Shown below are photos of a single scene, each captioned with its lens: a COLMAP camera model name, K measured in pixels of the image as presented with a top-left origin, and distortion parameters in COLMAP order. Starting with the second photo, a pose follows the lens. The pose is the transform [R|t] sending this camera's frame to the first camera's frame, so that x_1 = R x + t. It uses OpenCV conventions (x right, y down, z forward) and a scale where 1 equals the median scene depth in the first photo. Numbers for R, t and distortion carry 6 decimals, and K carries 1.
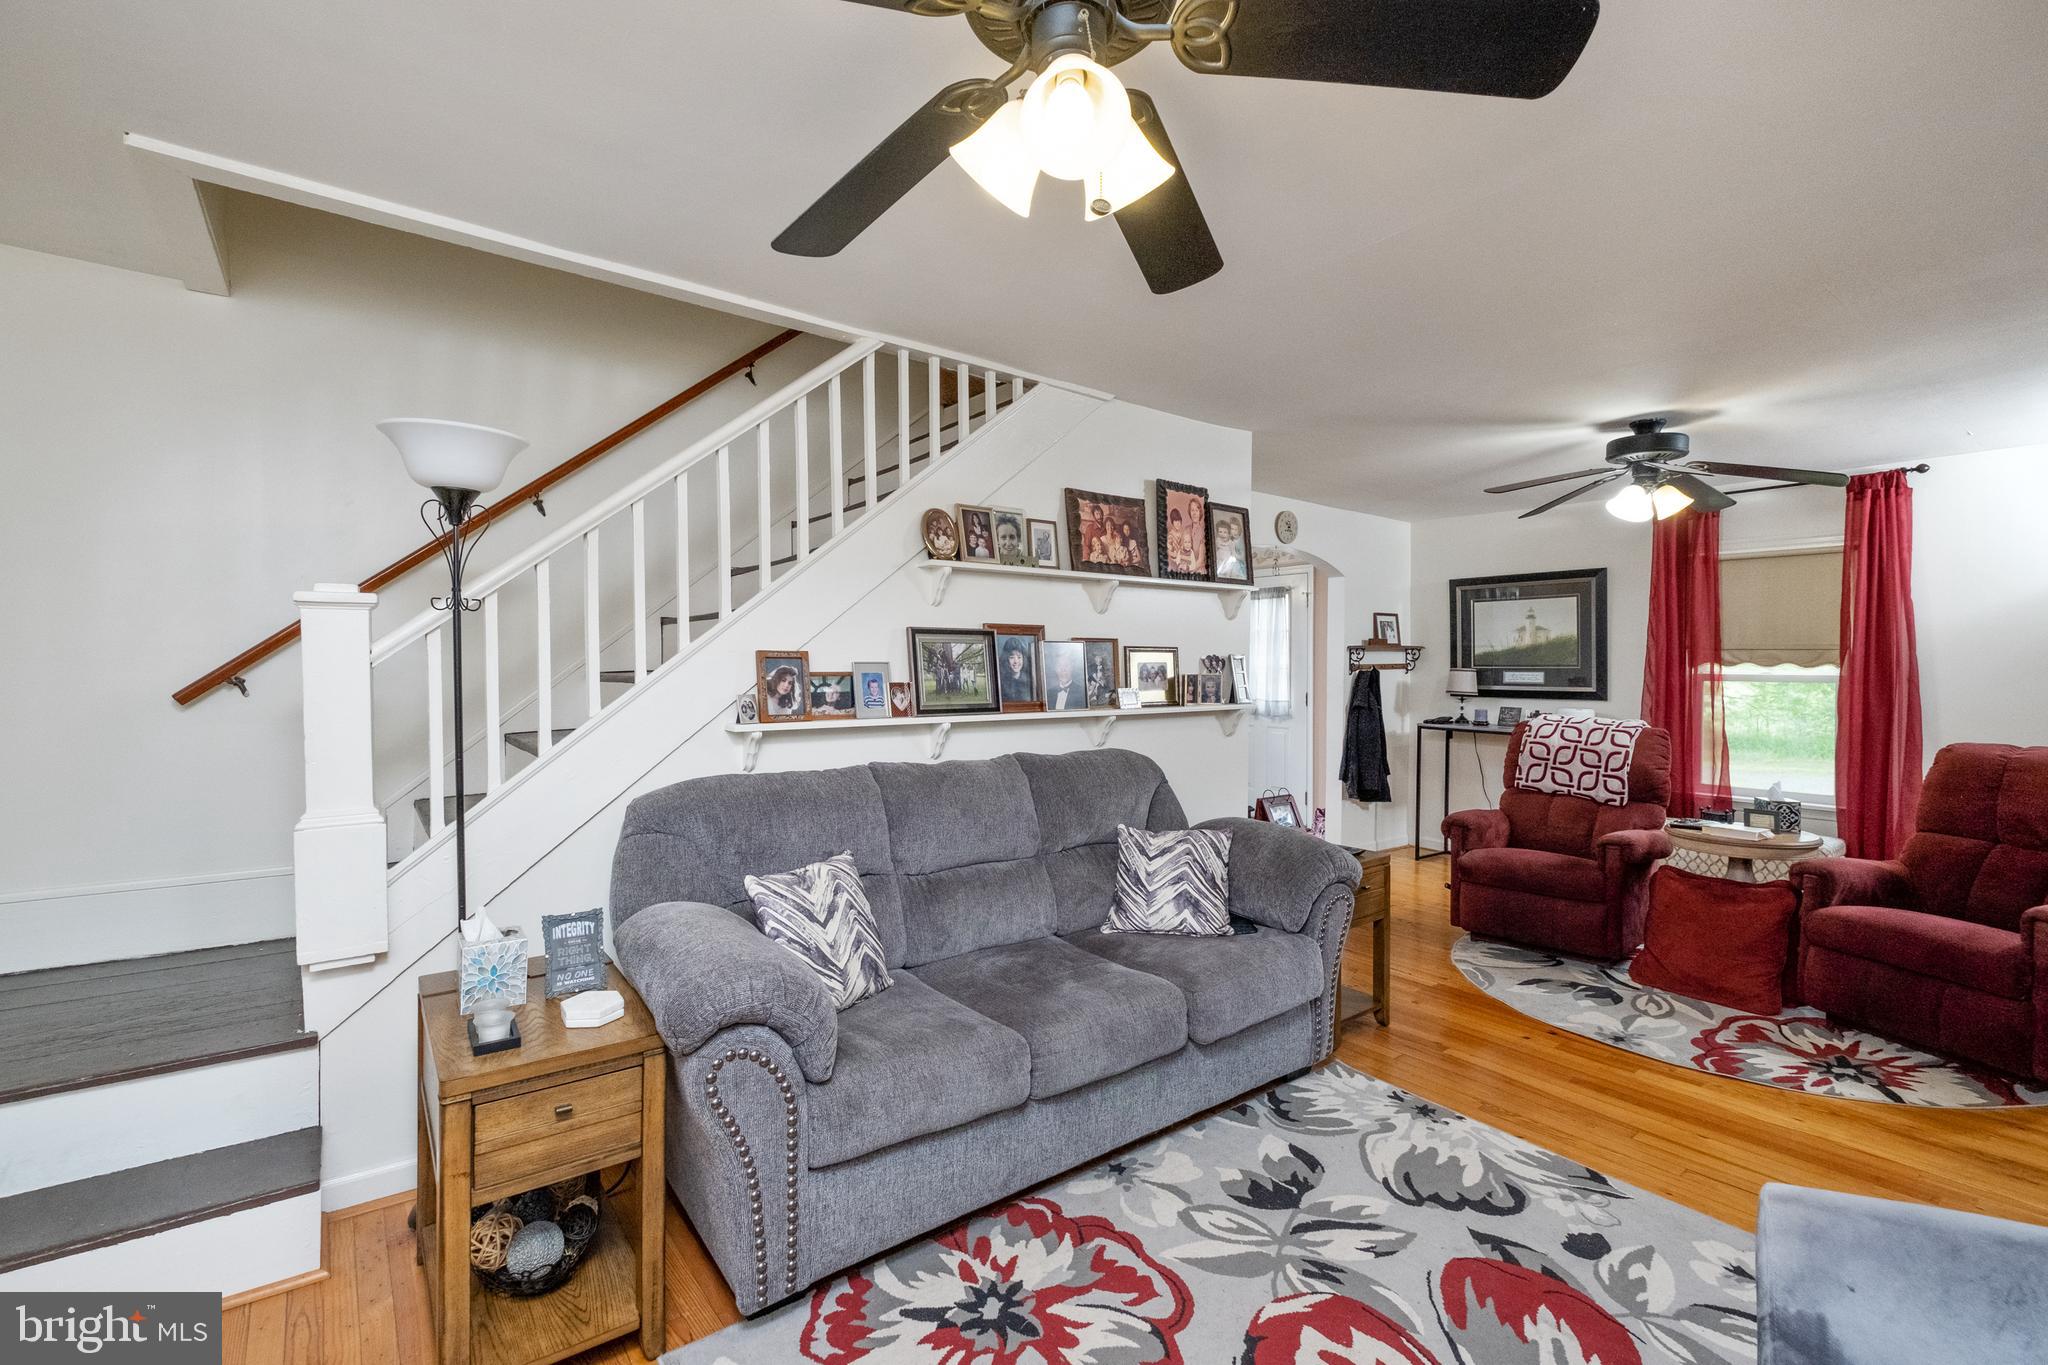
lens RADIAL K [[901.7, 0, 1026.4], [0, 901.7, 677.7], [0, 0, 1]] dist [-0.005822, -0.000129]
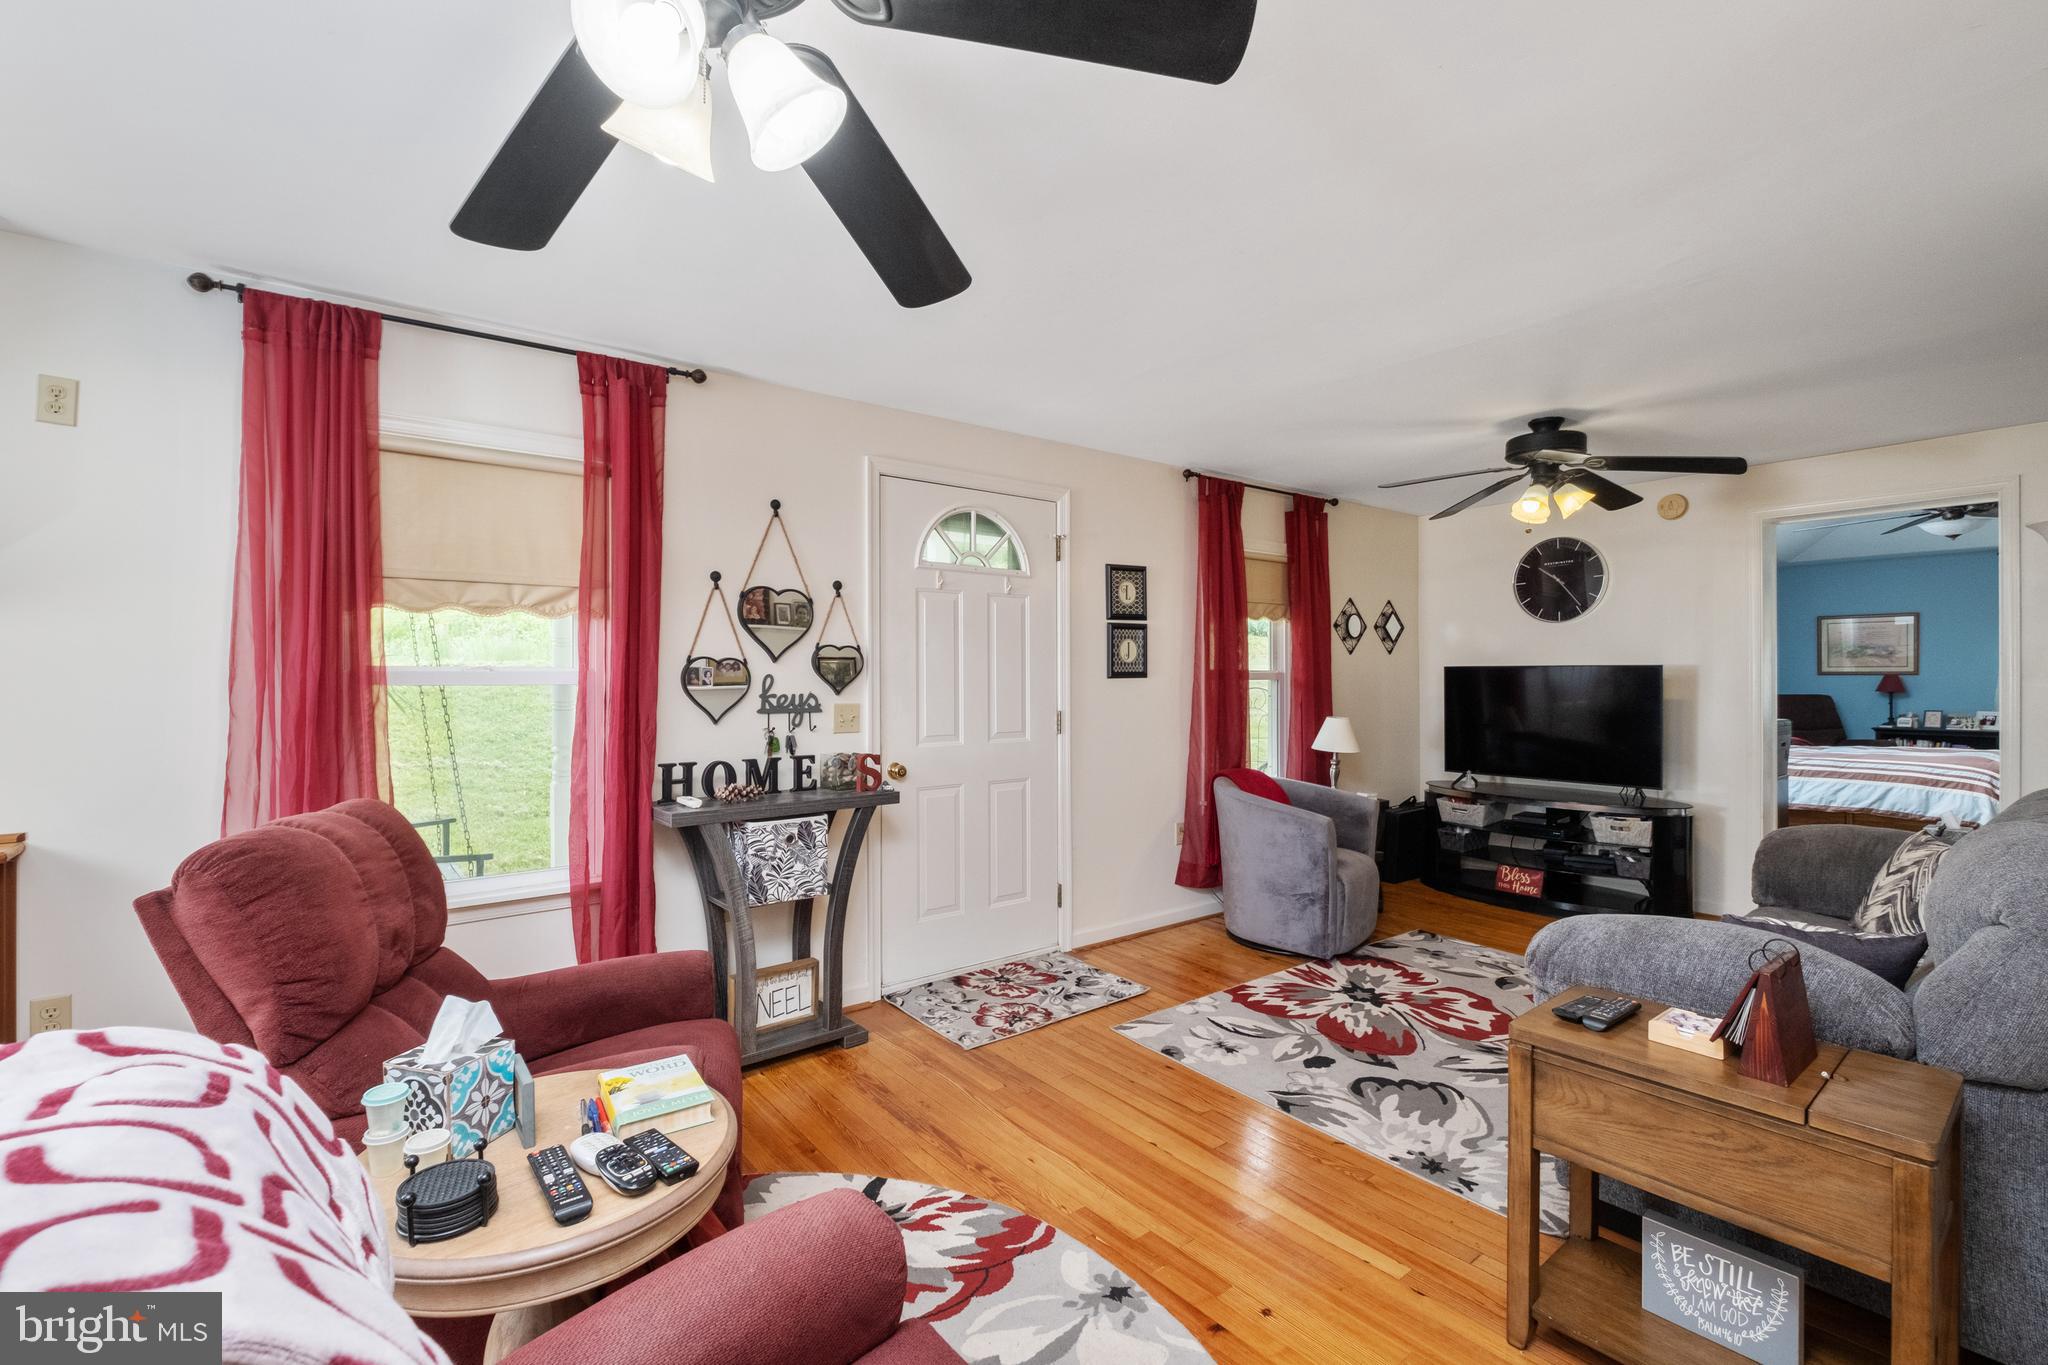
lens RADIAL K [[901.7, 0, 1022.1], [0, 901.7, 670.9], [0, 0, 1]] dist [-0.005822, -0.000129]
pose [[-0.999883, -0.007869, -0.013145, 1.042827], [-0.008088, 0.999829, 0.016647, -0.031913], [0.013012, 0.016752, -0.999775, 2.260880]]
